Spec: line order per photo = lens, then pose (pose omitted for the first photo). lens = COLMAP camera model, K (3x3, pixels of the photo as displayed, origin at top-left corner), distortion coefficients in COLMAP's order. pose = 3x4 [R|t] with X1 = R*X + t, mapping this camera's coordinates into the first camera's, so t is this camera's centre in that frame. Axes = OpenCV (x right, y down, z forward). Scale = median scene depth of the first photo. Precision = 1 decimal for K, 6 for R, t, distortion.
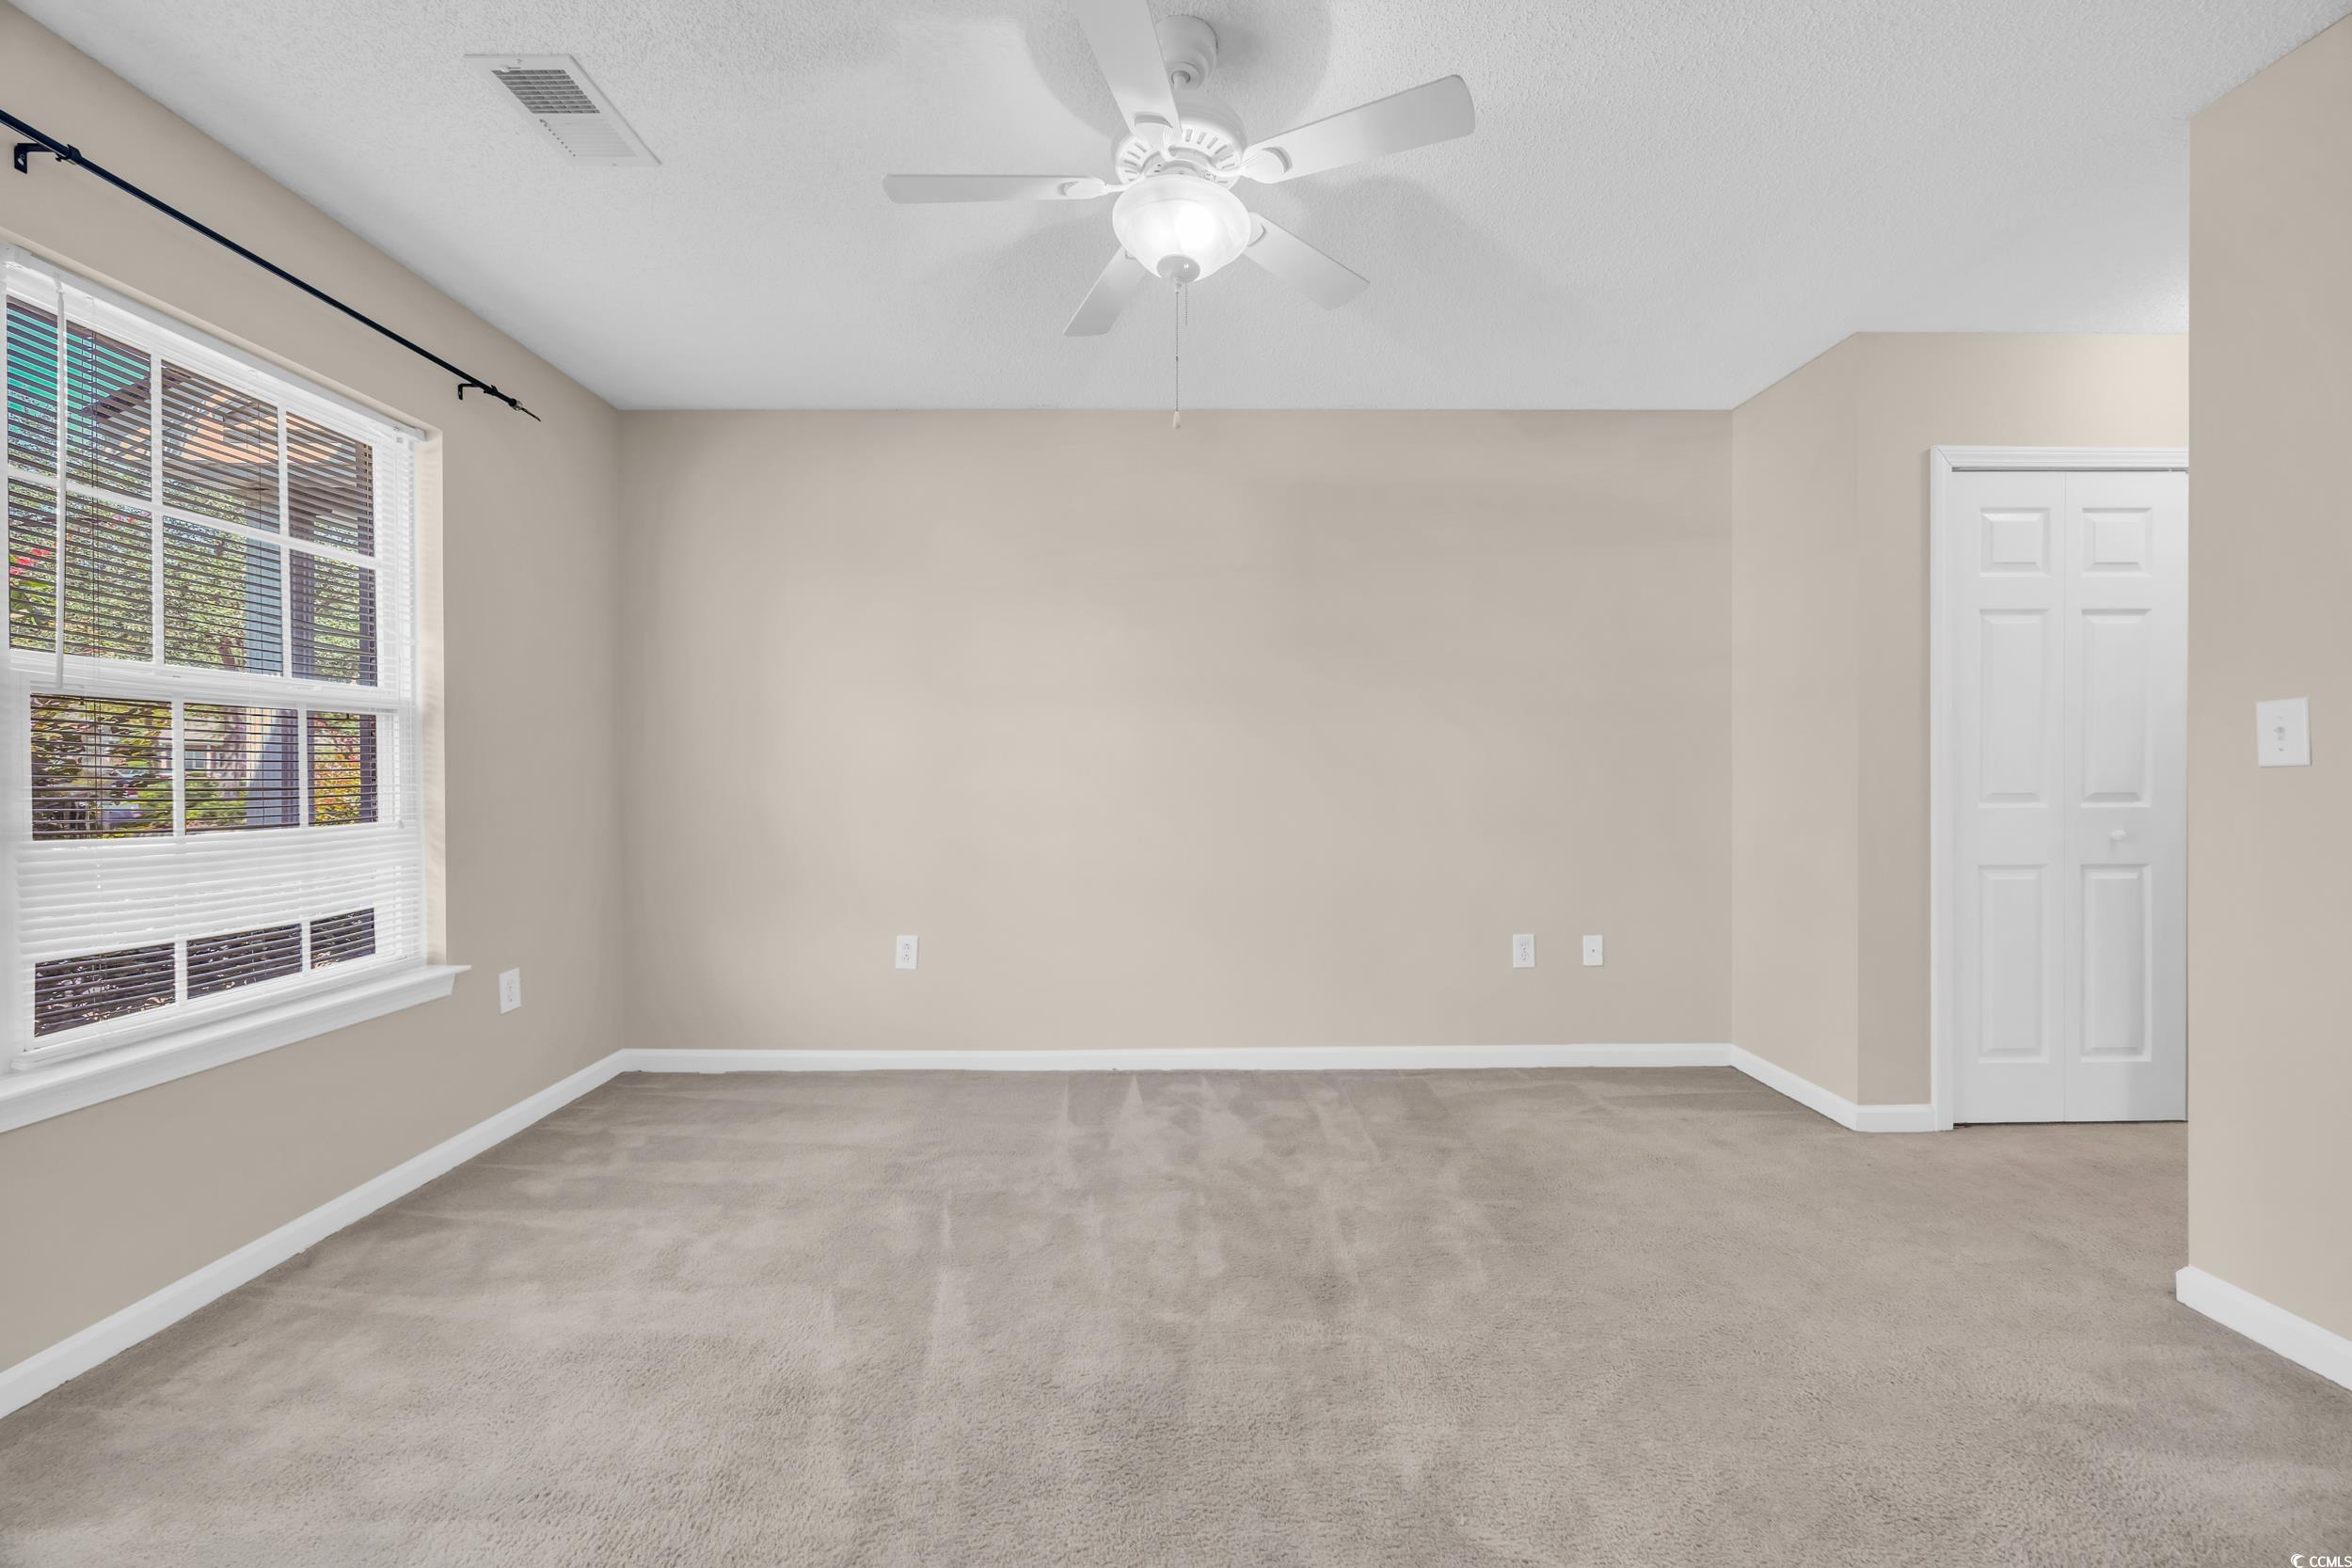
lens RADIAL K [[923.0, 0, 1156.2], [0, 923.0, 773.5], [0, 0, 1]] dist [-0.002279, -0.000389]
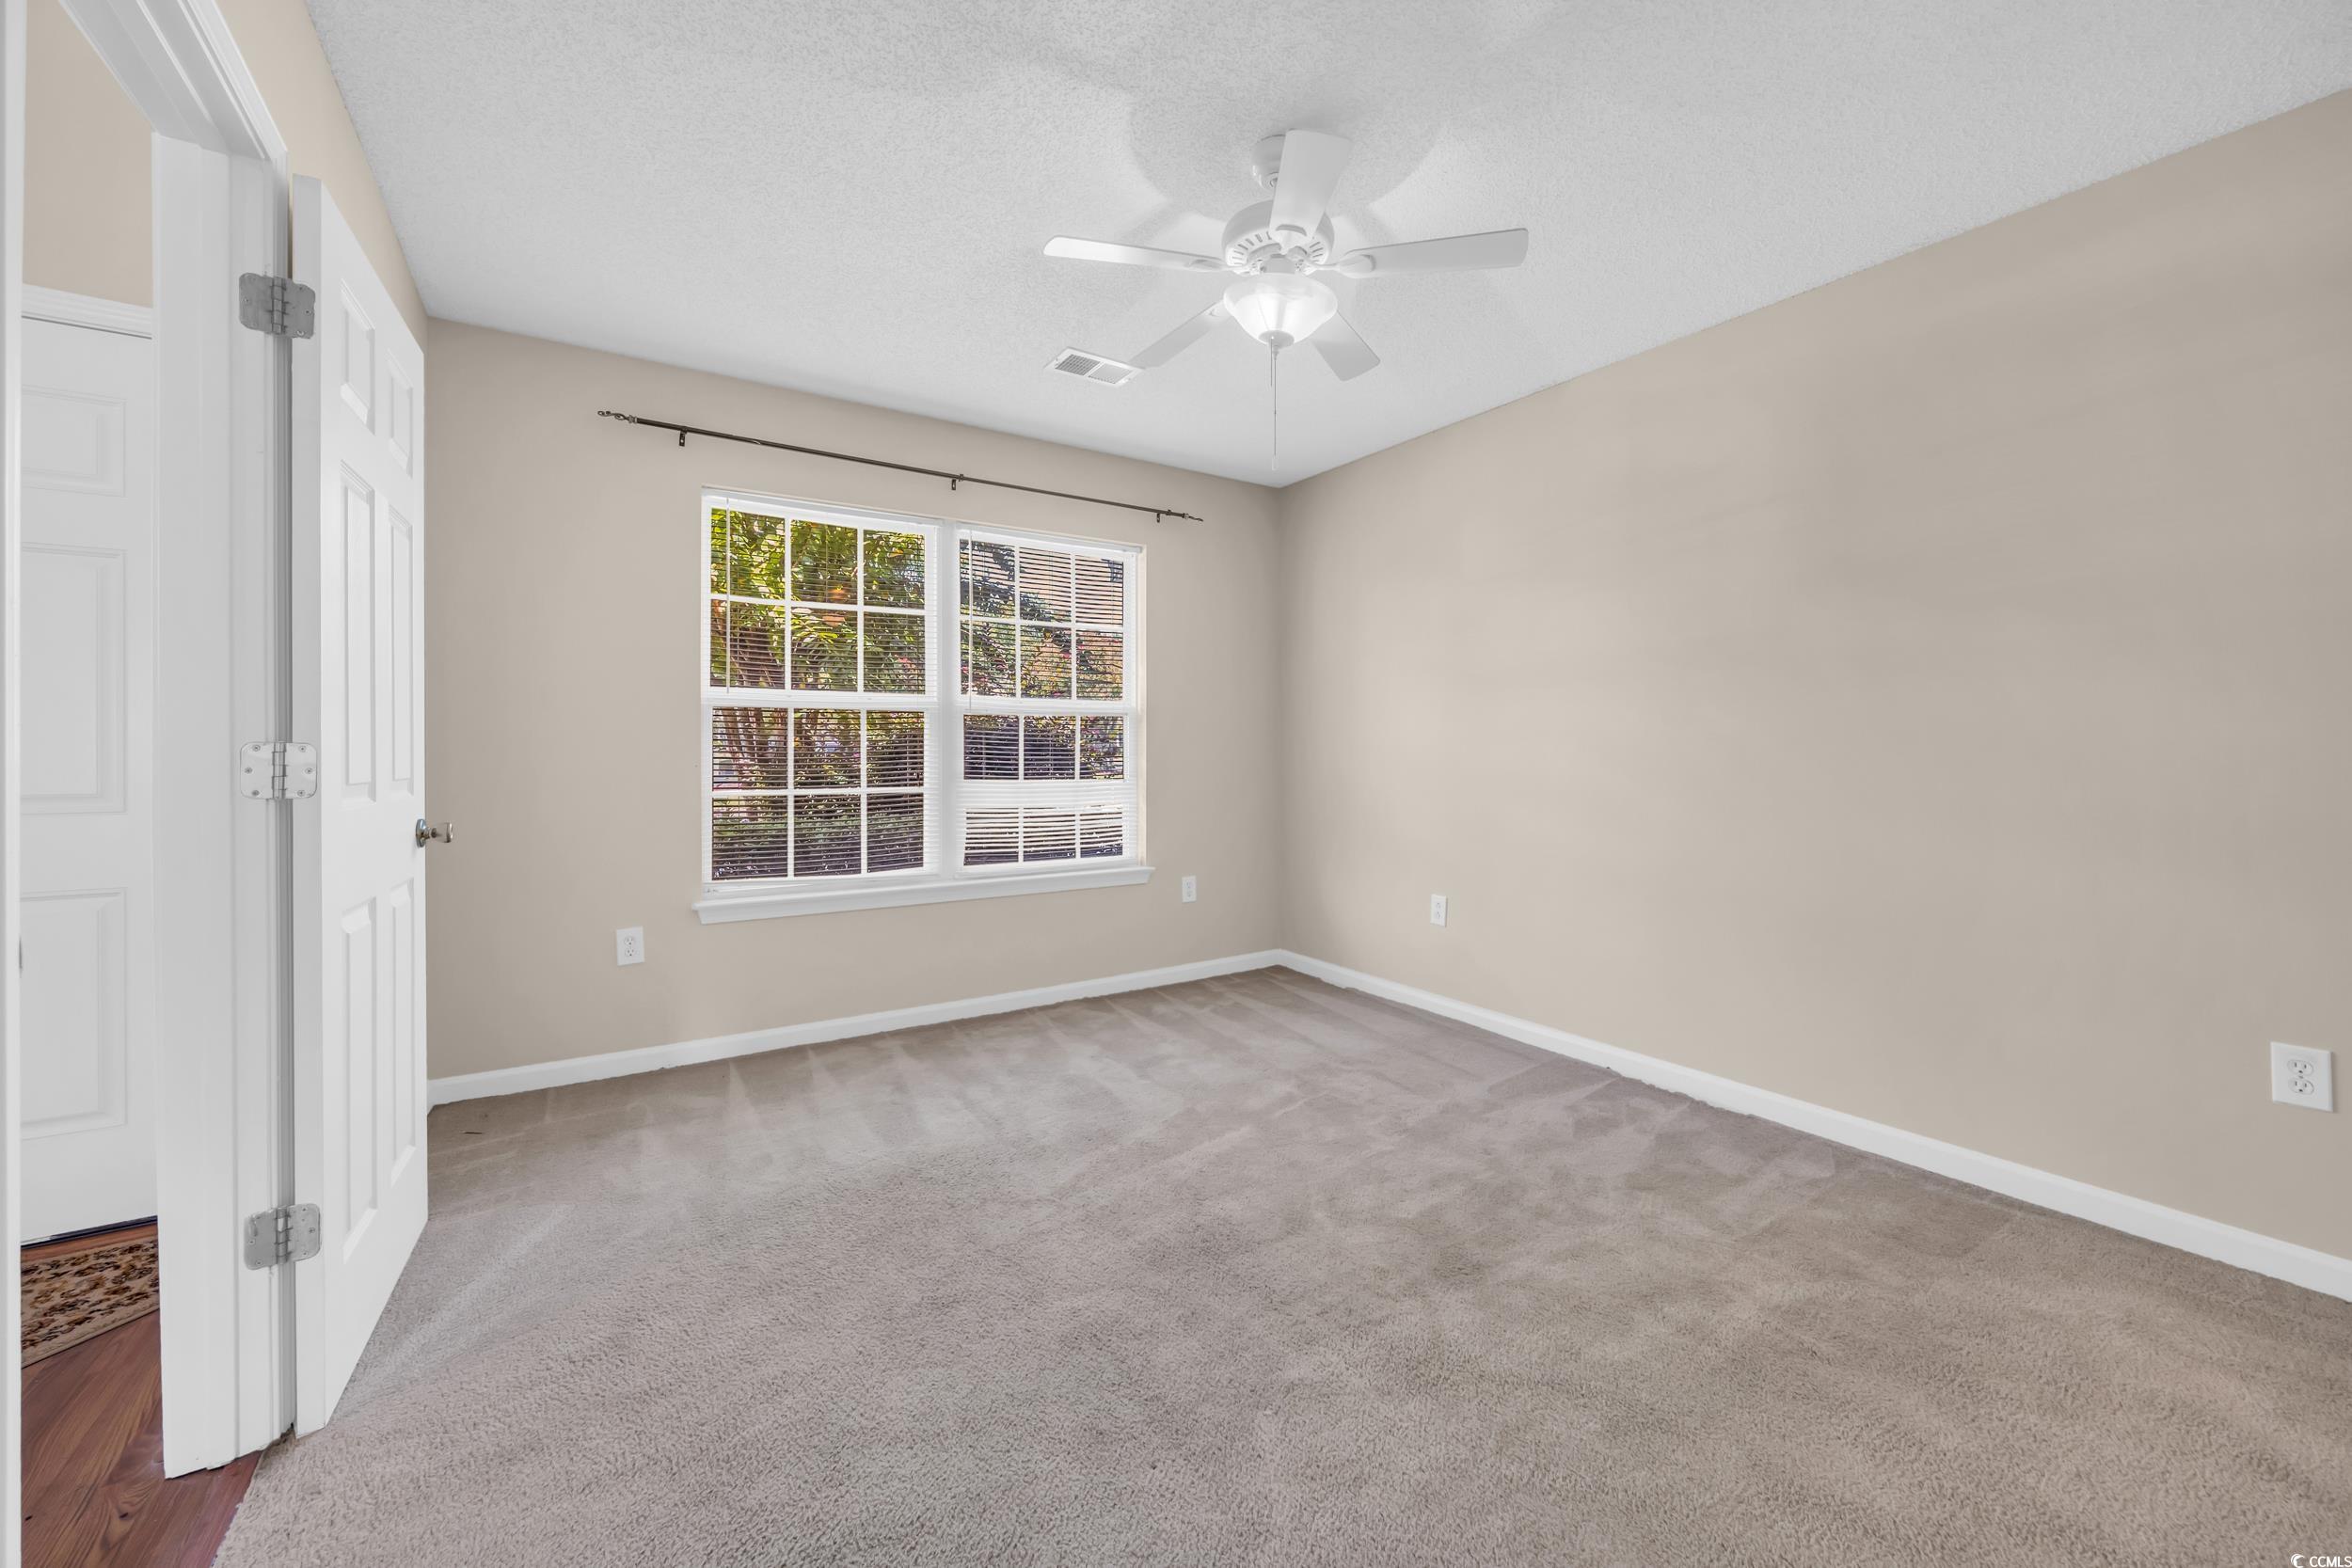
lens RADIAL K [[923.0, 0, 1161.6], [0, 923.0, 751.9], [0, 0, 1]] dist [-0.002279, -0.000389]
pose [[0.510920, 0.002667, -0.859624, 0.693161], [-0.002958, 0.999995, 0.001344, -0.000225], [0.859623, 0.001856, 0.510925, 0.173492]]
